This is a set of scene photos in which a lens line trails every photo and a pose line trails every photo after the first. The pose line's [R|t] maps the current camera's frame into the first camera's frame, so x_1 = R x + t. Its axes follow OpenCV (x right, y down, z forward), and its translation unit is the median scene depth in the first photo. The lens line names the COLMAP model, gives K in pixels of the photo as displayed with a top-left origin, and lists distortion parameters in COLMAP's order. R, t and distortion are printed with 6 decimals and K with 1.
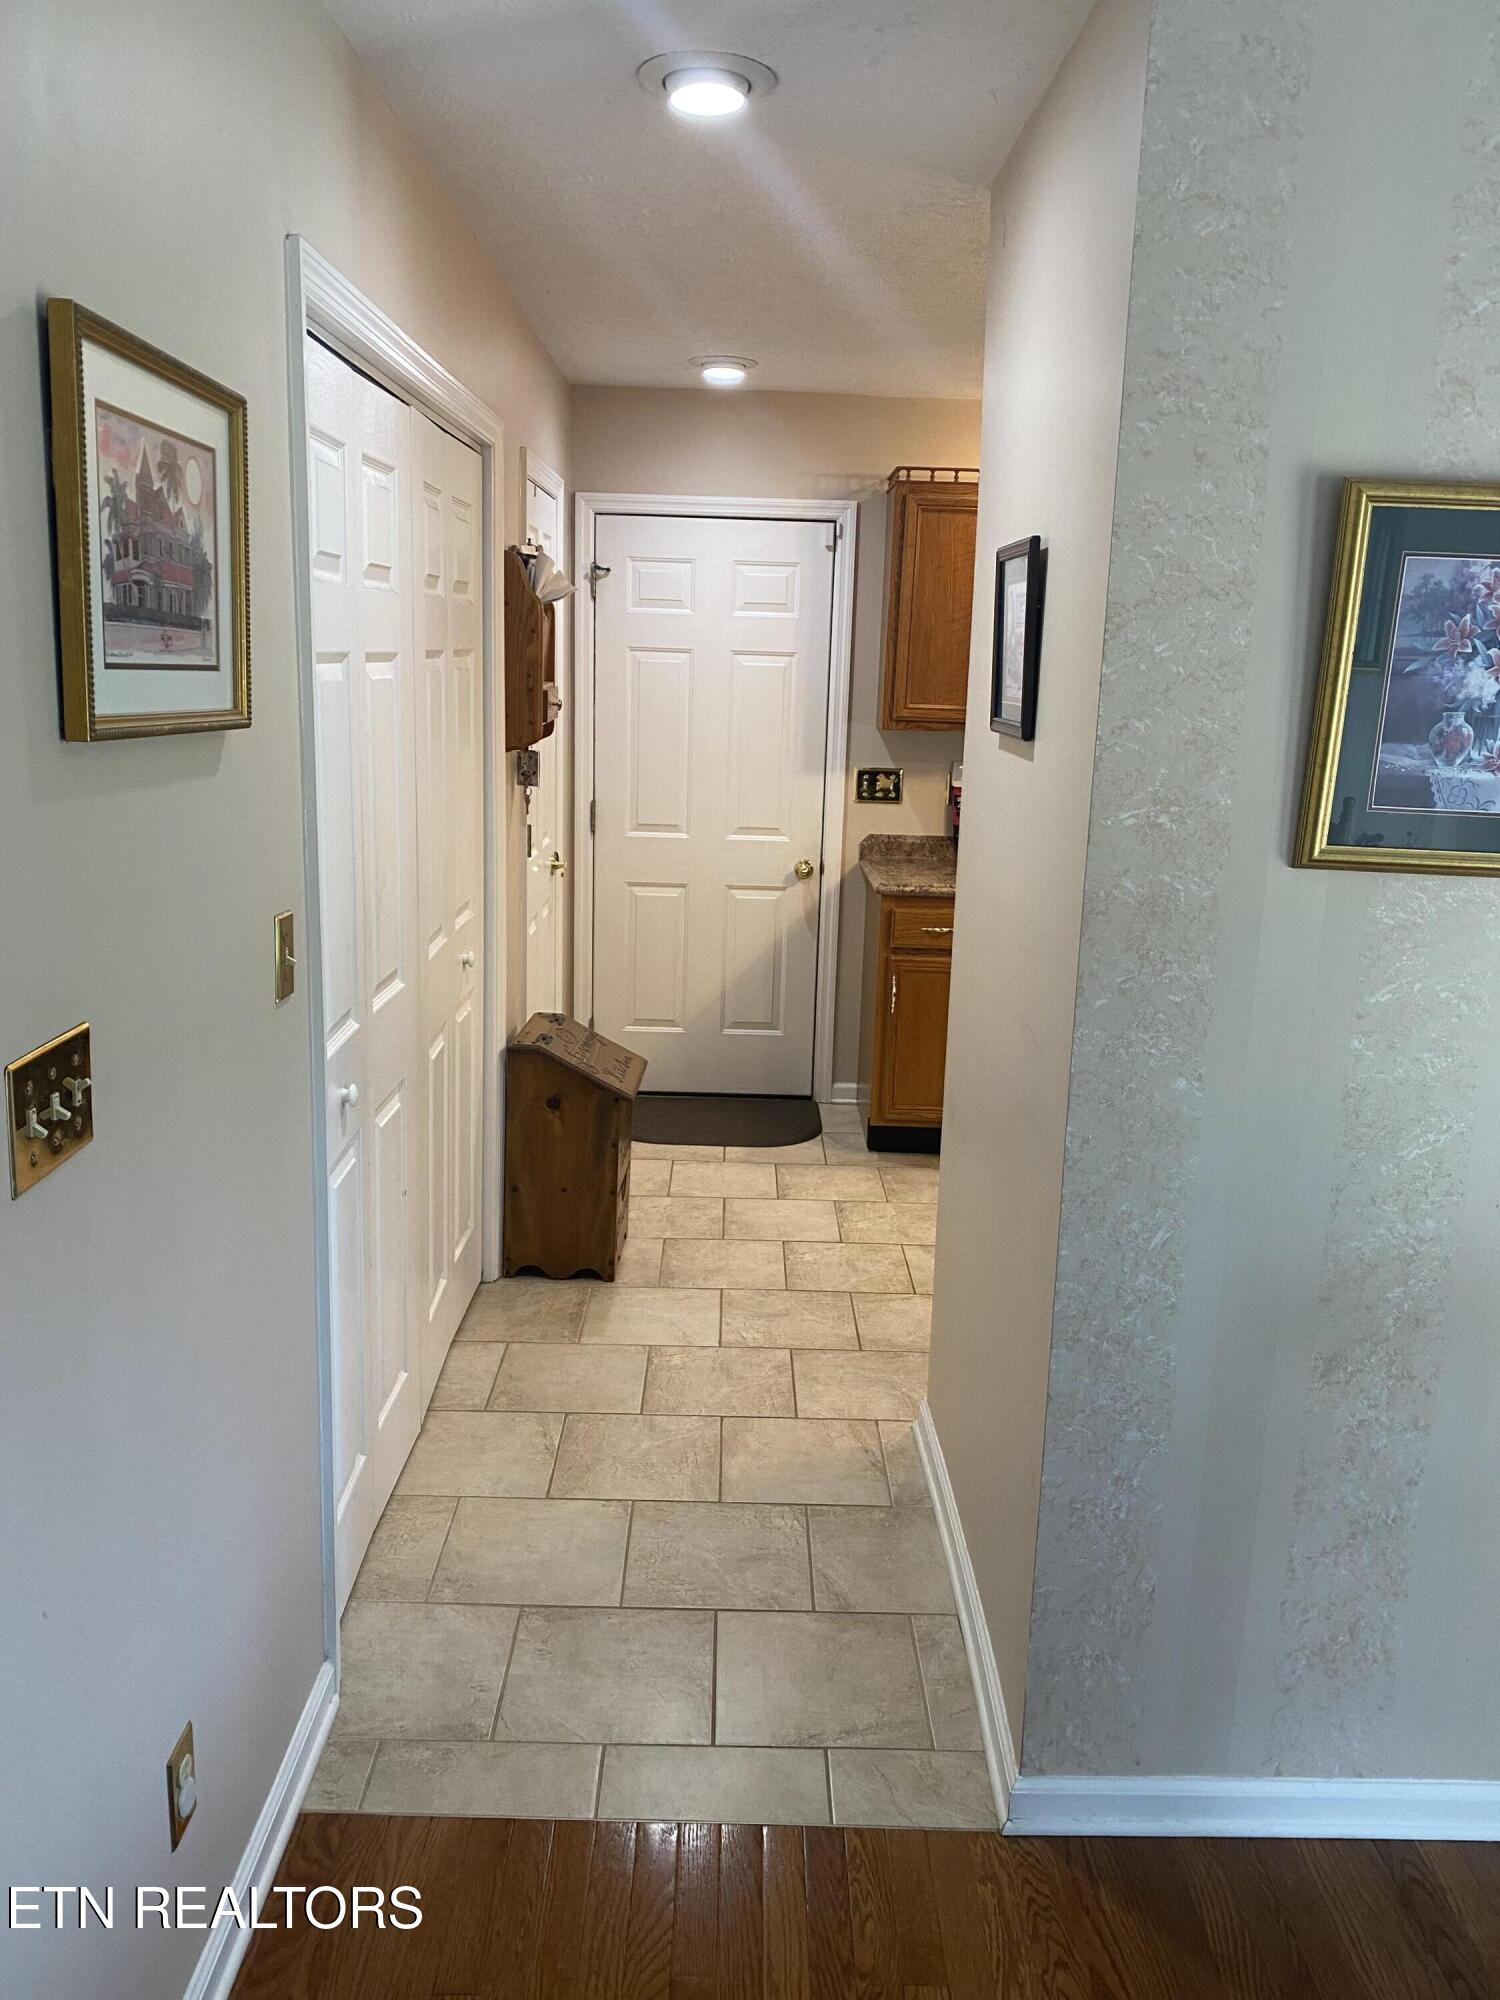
lens RADIAL K [[1524.2, 0, 747.9], [0, 1524.2, 960.3], [0, 0, 1]] dist [0.034999, -0.035085]
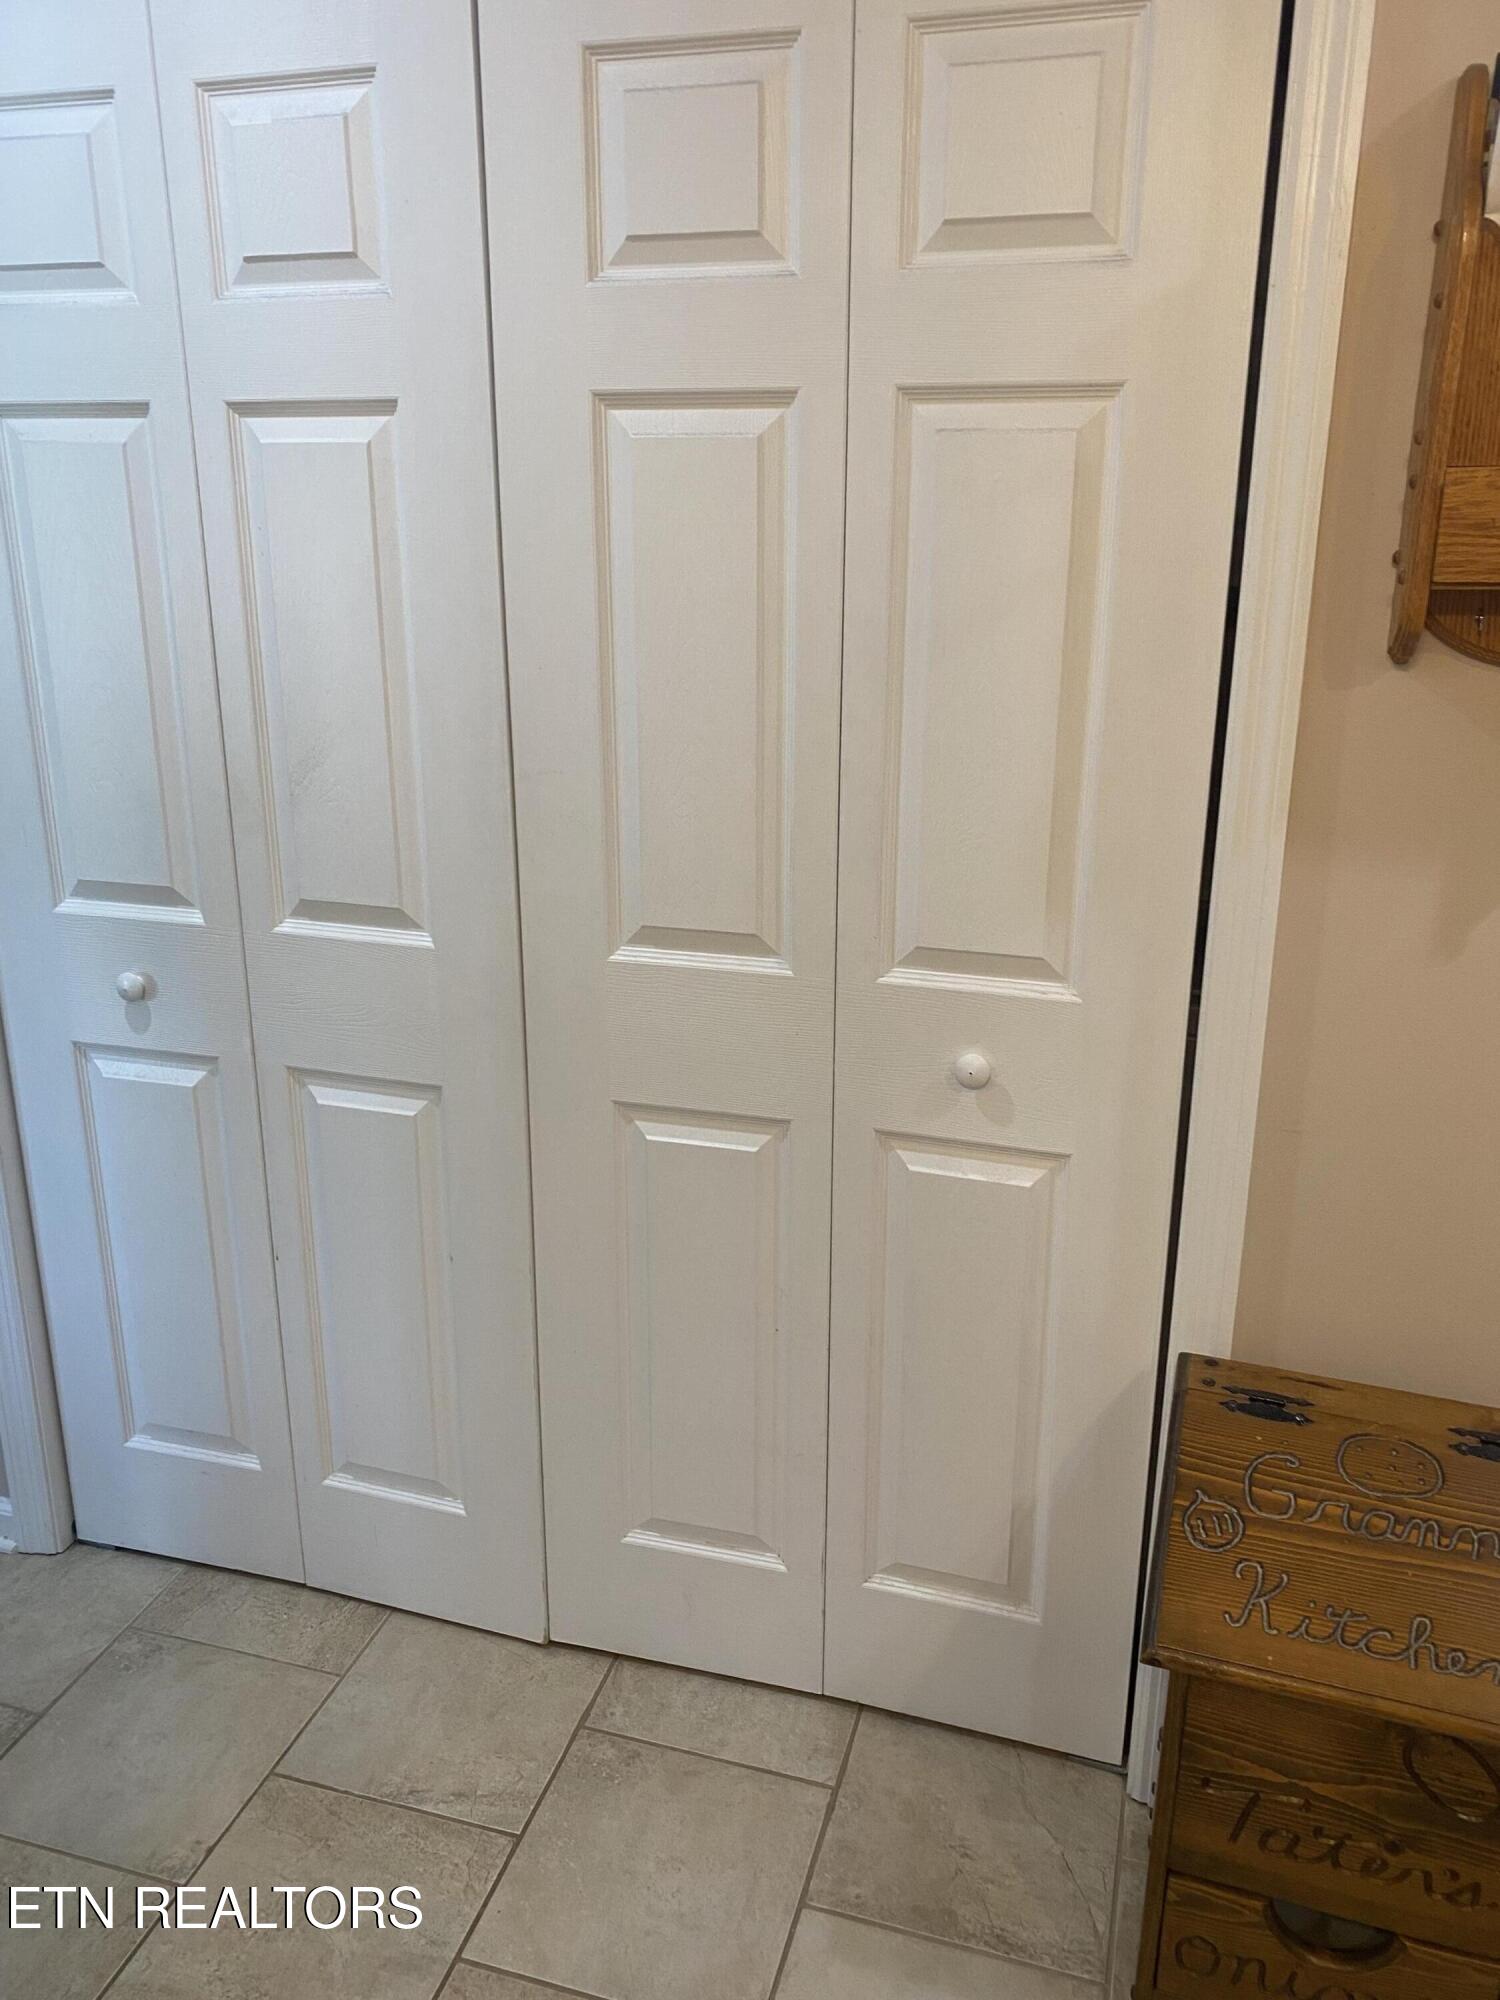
lens RADIAL K [[1524.2, 0, 747.9], [0, 1524.2, 960.3], [0, 0, 1]] dist [0.034999, -0.035085]
pose [[-0.284709, 0.240645, -0.927918, 0.287319], [-0.207671, 0.929507, 0.304776, -0.173971], [0.935849, 0.279474, -0.214664, 1.102183]]
